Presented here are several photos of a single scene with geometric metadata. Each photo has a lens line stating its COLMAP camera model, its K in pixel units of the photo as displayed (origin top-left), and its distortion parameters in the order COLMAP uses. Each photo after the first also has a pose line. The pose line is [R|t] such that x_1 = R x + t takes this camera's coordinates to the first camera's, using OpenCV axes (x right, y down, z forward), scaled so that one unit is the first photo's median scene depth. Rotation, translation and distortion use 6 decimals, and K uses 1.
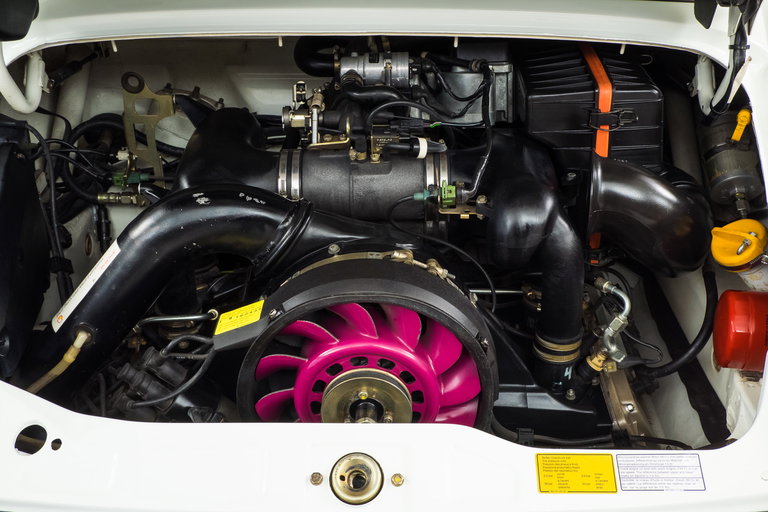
lens RADIAL K [[889.0, 0, 383.4], [0, 889.0, 257.0], [0, 0, 1]] dist [0.102724, 0.000000]
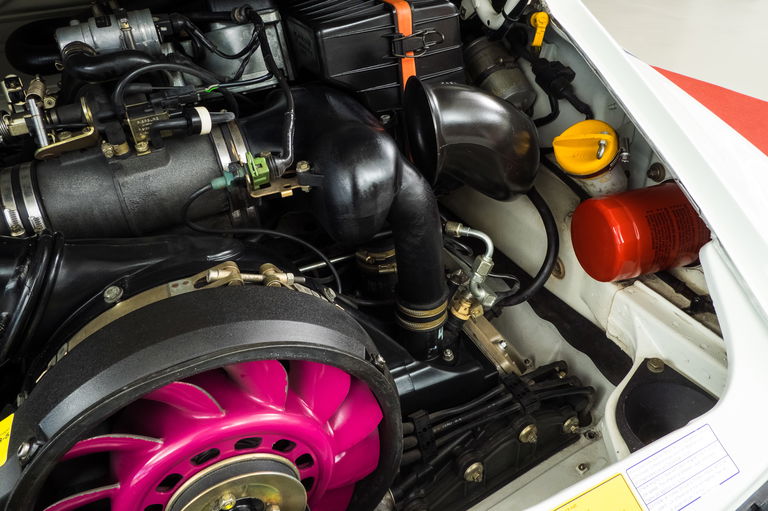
lens RADIAL K [[535.1, 0, 386.3], [0, 535.1, 224.0], [0, 0, 1]] dist [-0.028636, 0.011938]
pose [[0.897482, -0.272545, 0.346765, 0.002399], [0.260864, 0.961978, 0.080923, -0.035067], [-0.355636, 0.017832, 0.934455, 0.538759]]
